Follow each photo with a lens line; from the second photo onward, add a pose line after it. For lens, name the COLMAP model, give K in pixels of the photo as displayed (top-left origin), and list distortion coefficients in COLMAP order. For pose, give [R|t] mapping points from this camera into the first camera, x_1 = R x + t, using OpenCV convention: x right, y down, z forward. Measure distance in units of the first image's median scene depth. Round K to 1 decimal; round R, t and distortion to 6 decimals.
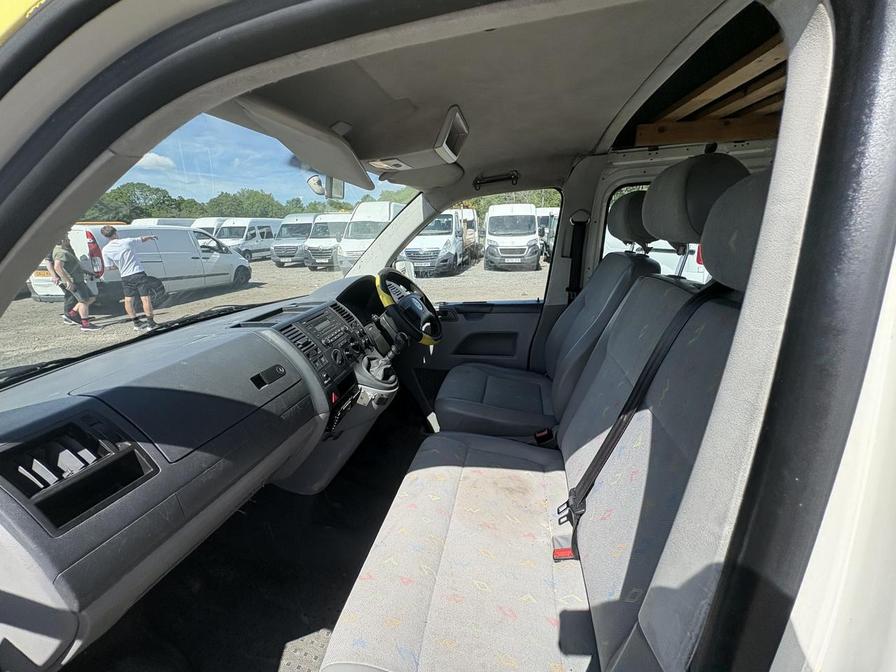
lens RADIAL K [[358.1, 0, 447.4], [0, 358.1, 335.4], [0, 0, 1]] dist [0.000546, -0.000207]
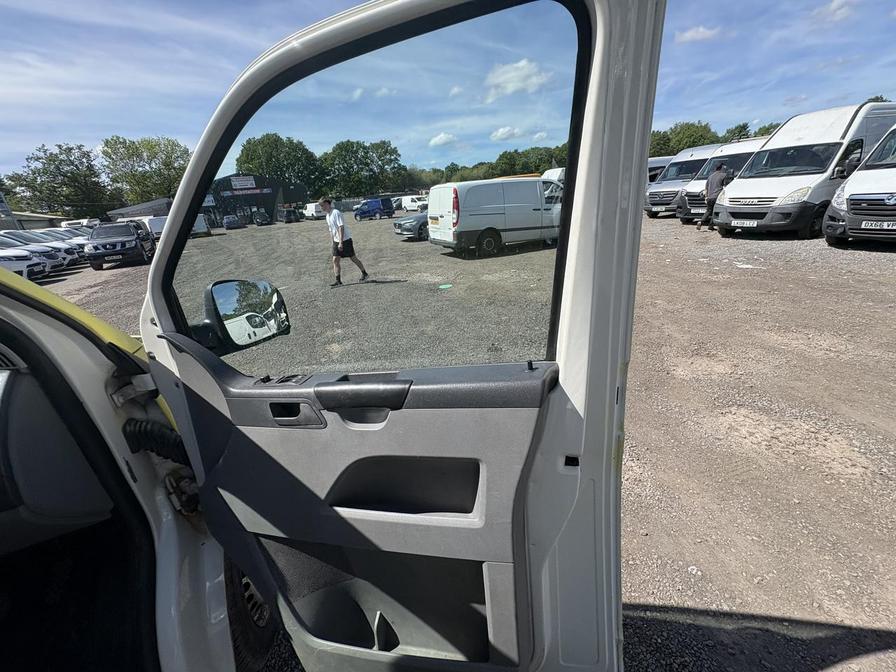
lens RADIAL K [[356.9, 0, 449.1], [0, 356.9, 338.7], [0, 0, 1]] dist [0.000735, 0.000082]
pose [[0.536882, 0.298235, -0.789186, 0.054165], [-0.175717, 0.954448, 0.241147, -0.052675], [0.825155, 0.009206, 0.564831, 0.180240]]
